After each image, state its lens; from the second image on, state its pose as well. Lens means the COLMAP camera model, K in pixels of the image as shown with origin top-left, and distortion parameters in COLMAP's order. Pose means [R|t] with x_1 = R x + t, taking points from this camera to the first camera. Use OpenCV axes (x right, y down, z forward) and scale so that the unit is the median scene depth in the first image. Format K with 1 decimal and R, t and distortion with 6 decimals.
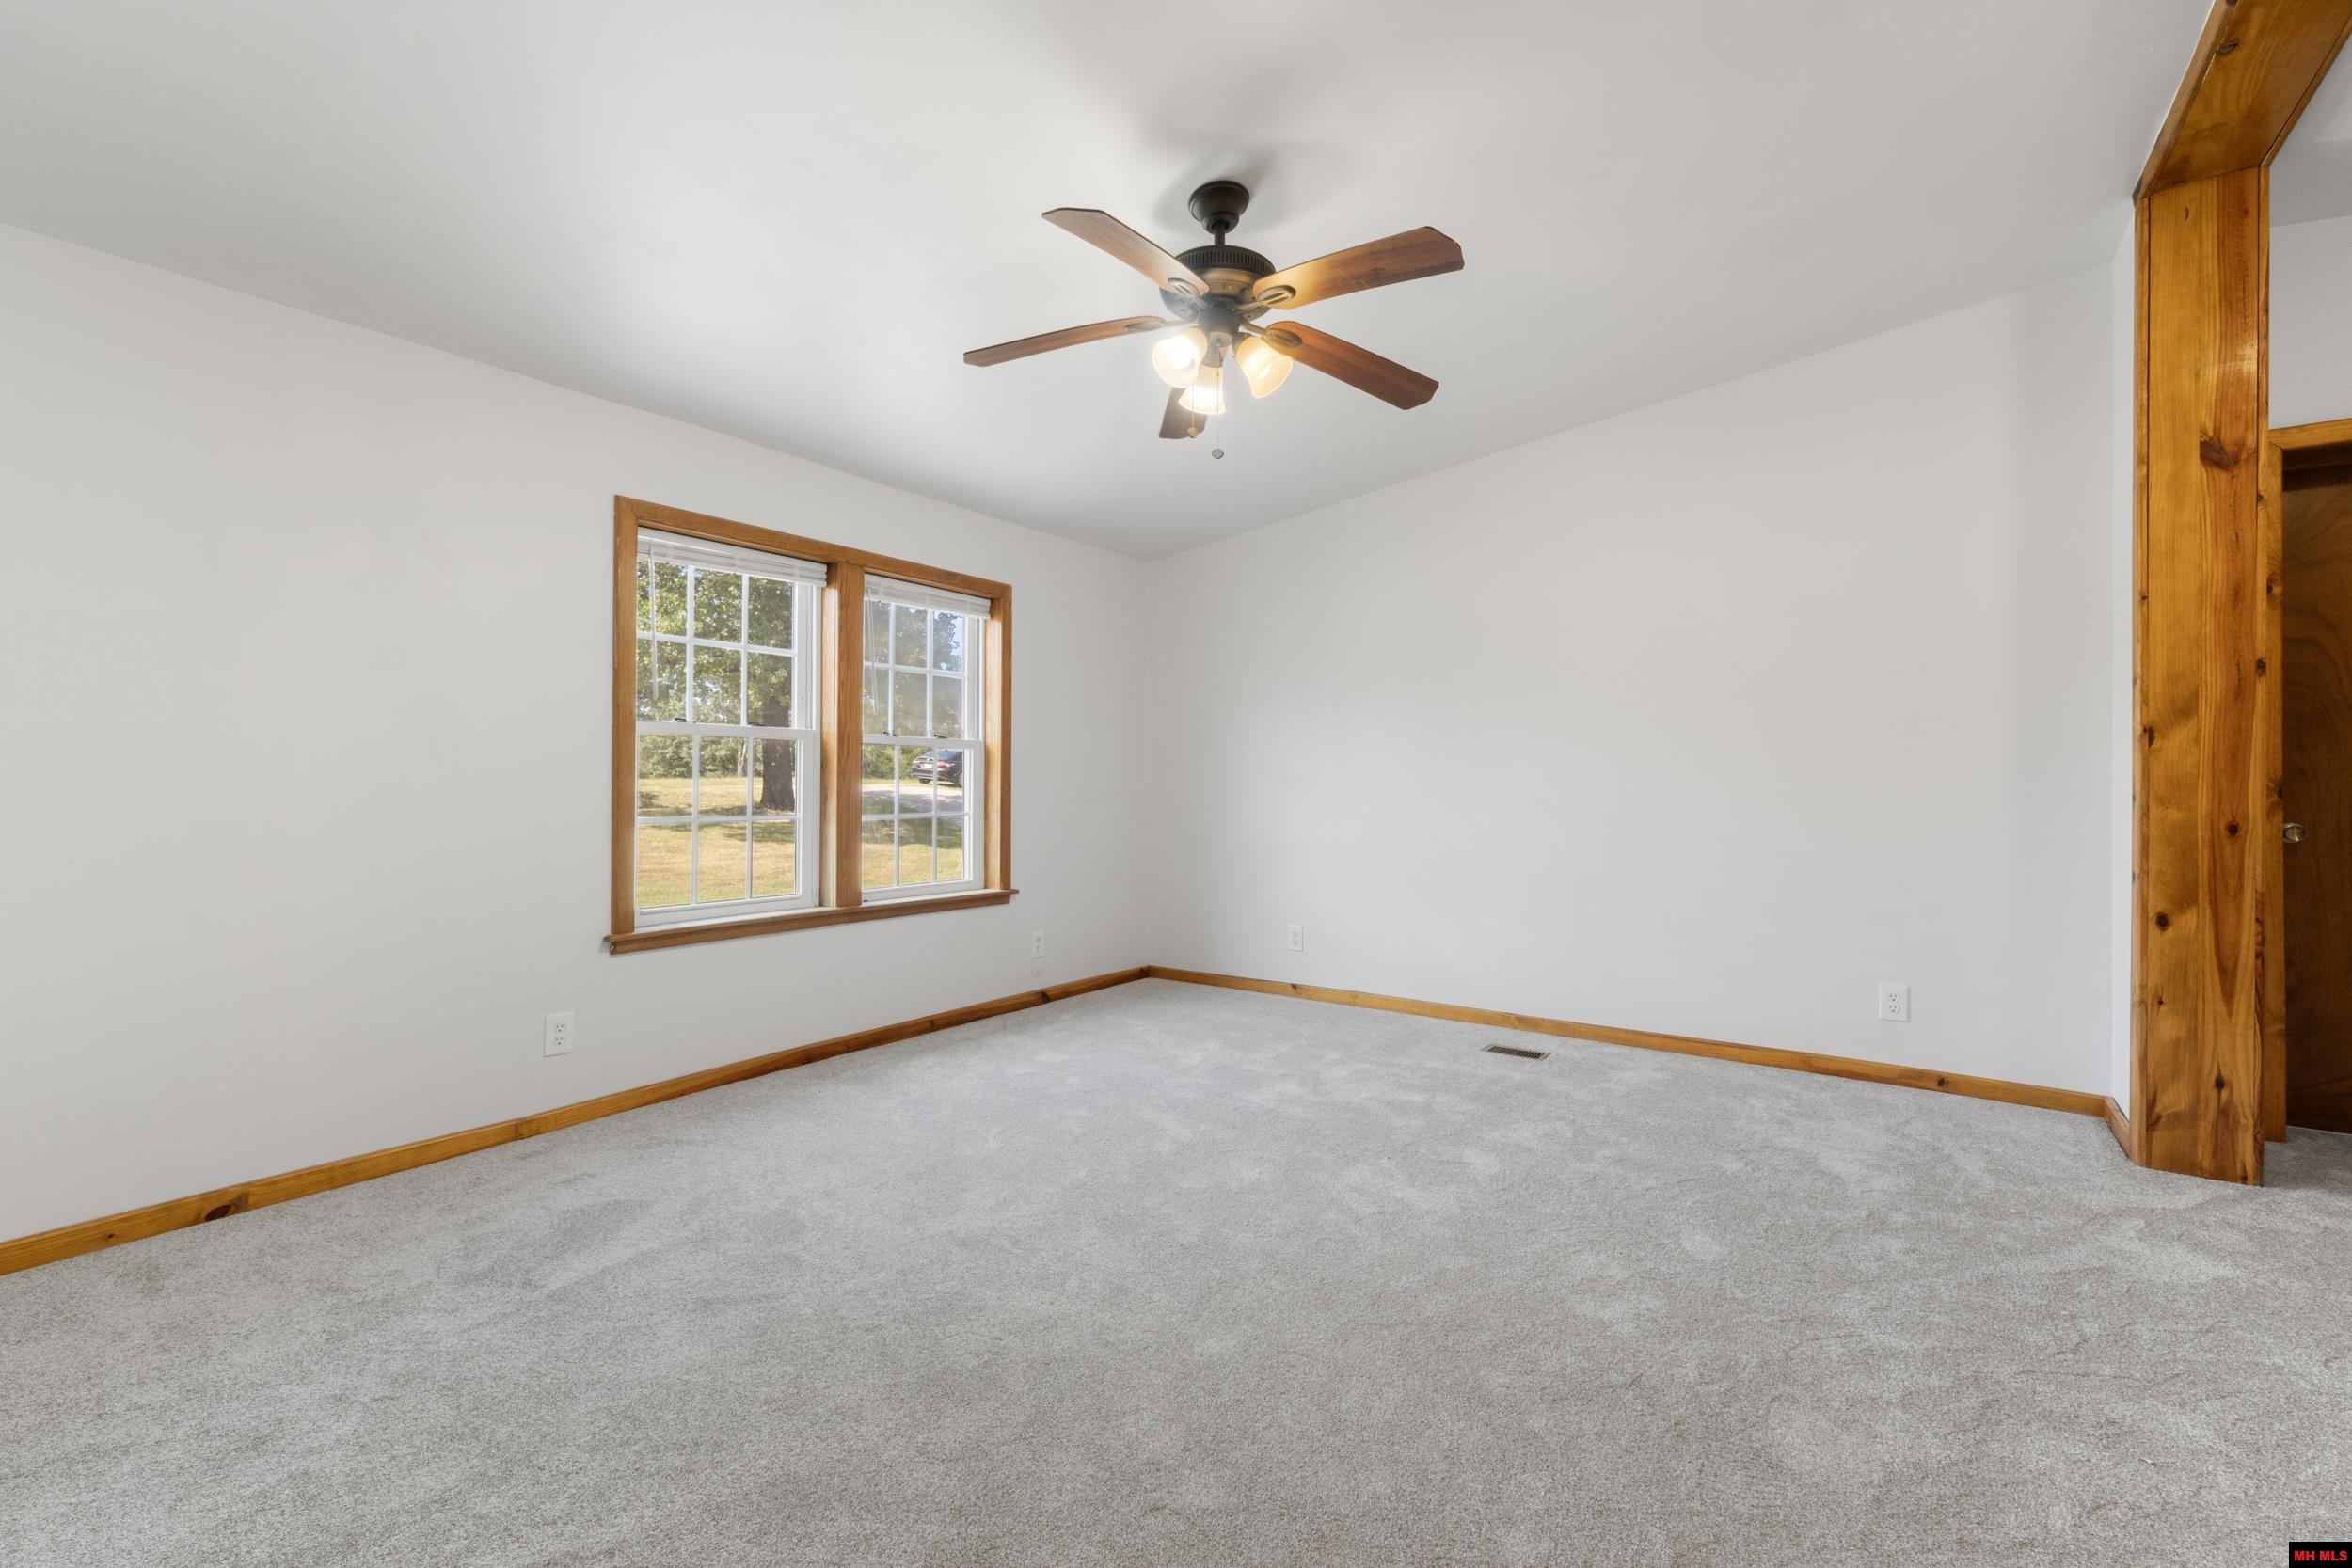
lens RADIAL K [[993.7, 0, 1148.1], [0, 993.7, 784.2], [0, 0, 1]] dist [0.001811, -0.001487]
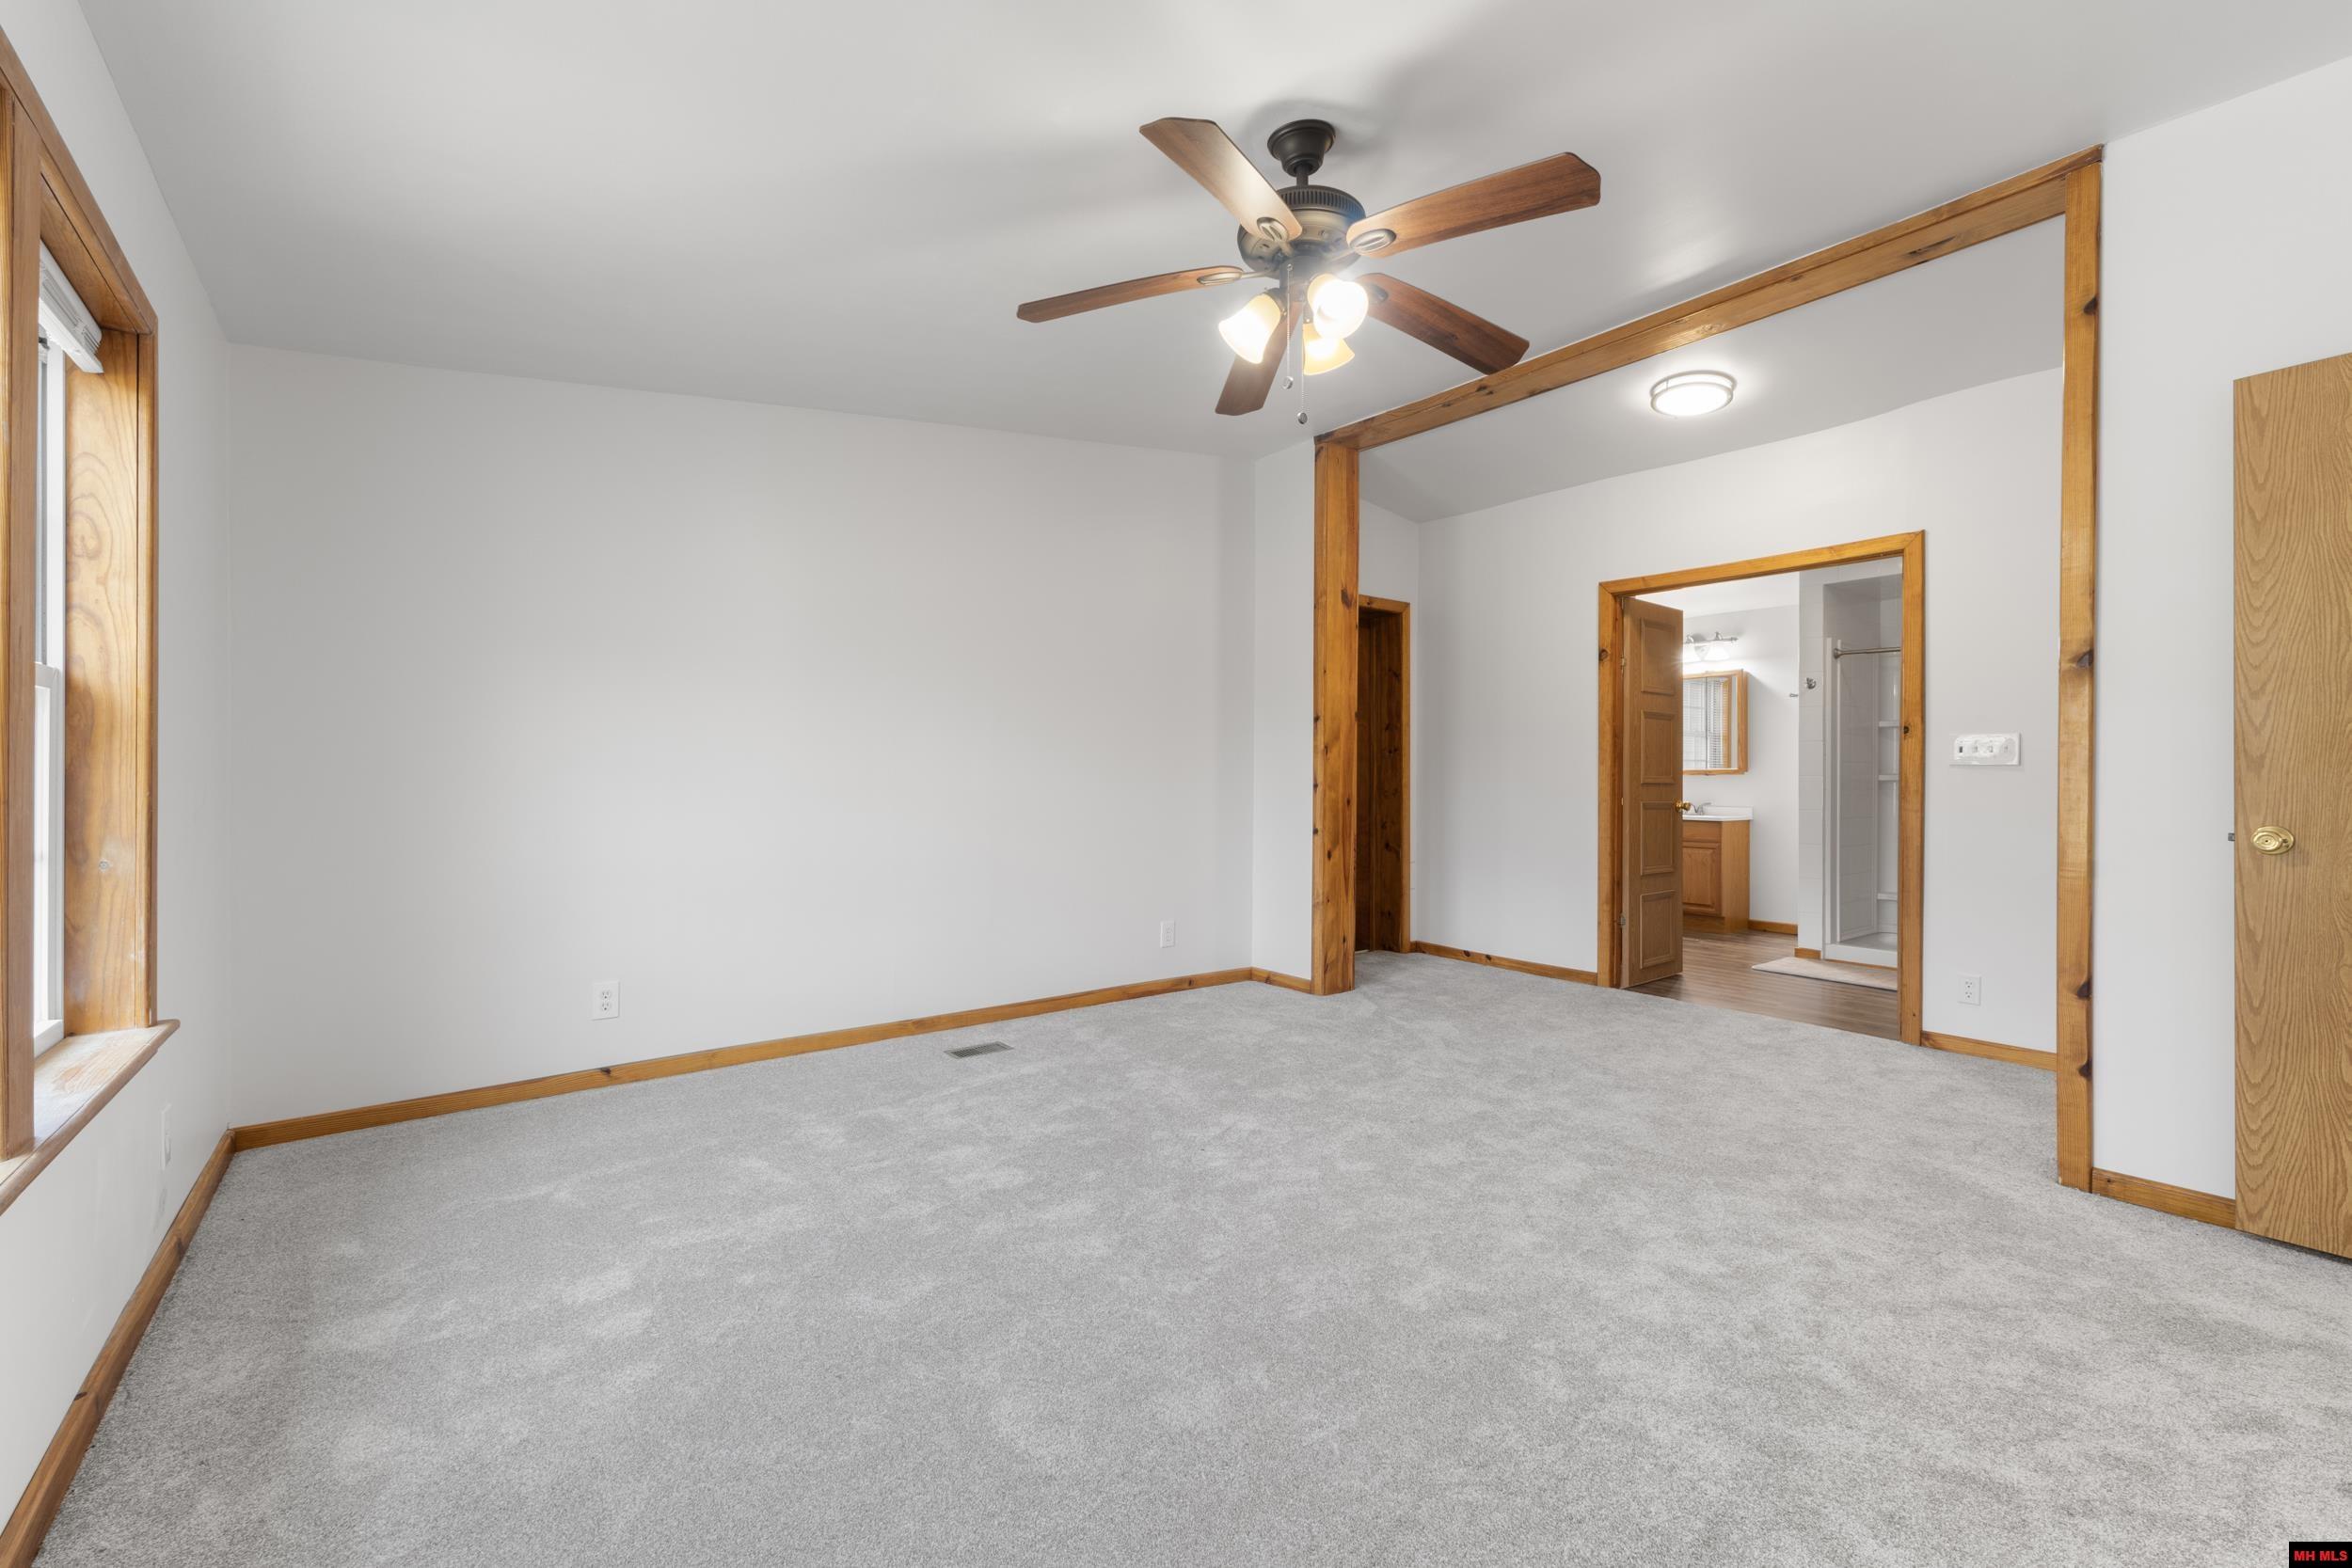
lens RADIAL K [[993.7, 0, 1178.7], [0, 993.7, 780.6], [0, 0, 1]] dist [0.001811, -0.001487]
pose [[0.268363, -0.006302, 0.963297, -0.562486], [0.002054, 0.999980, 0.005970, -0.005028], [-0.963316, 0.000377, 0.268371, 0.574695]]
